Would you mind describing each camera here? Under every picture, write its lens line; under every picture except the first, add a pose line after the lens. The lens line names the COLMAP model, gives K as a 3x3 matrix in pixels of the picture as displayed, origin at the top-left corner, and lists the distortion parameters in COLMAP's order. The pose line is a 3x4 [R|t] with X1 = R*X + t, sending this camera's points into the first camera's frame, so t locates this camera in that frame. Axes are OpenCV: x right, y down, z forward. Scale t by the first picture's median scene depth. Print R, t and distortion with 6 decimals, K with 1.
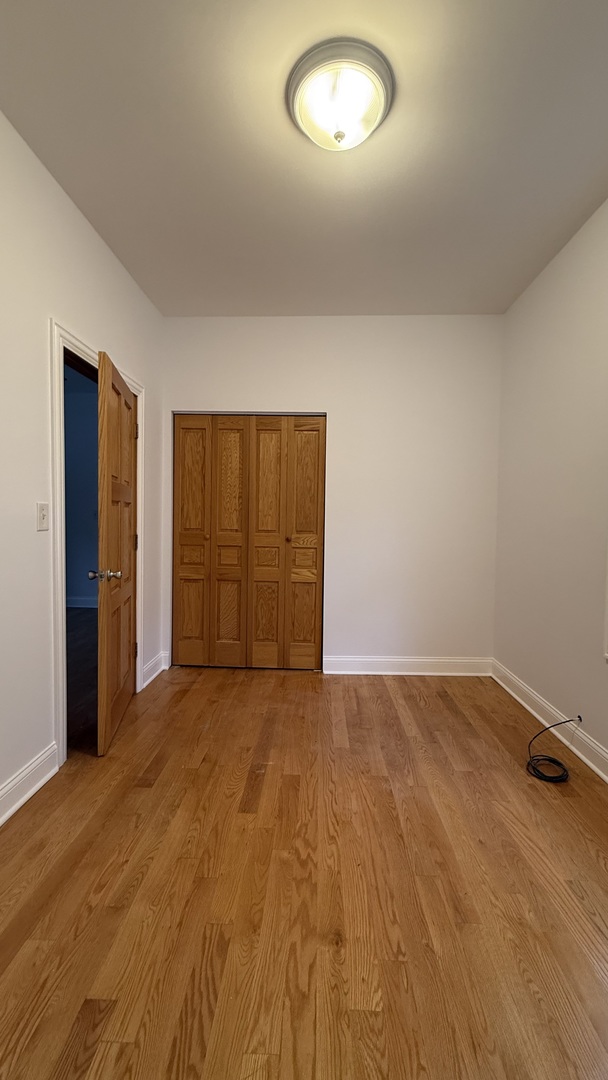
lens RADIAL K [[431.3, 0, 308.4], [0, 431.3, 534.4], [0, 0, 1]] dist [-0.000291, 0.000760]
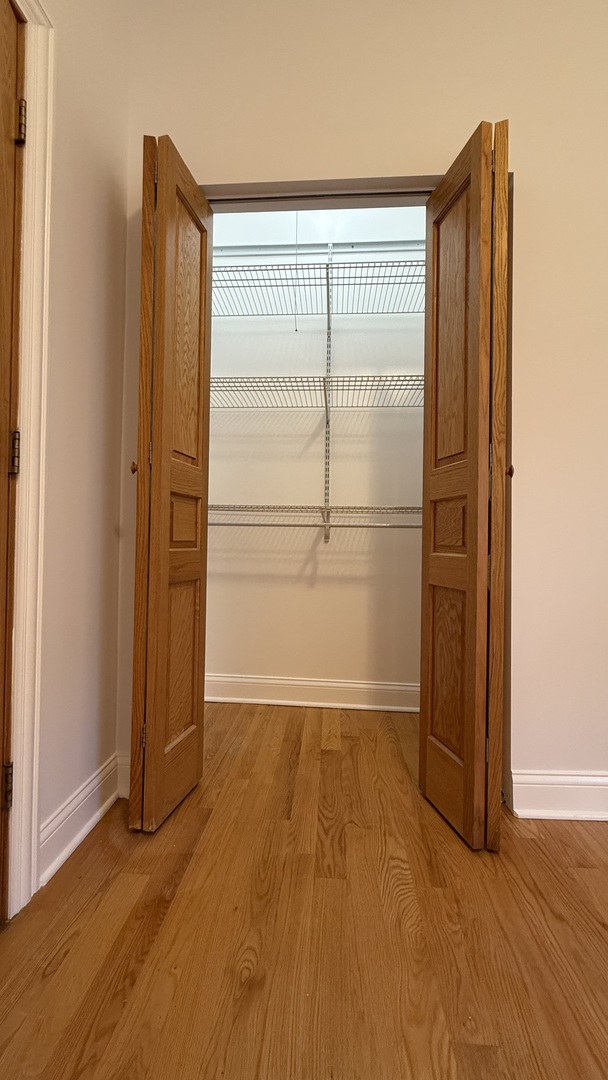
lens RADIAL K [[431.3, 0, 304.4], [0, 431.3, 536.2], [0, 0, 1]] dist [-0.000291, 0.000760]
pose [[0.999611, -0.001234, -0.027874, -0.165580], [0.000284, 0.999420, -0.034051, 0.091754], [0.027899, 0.034030, 0.999031, 0.670467]]
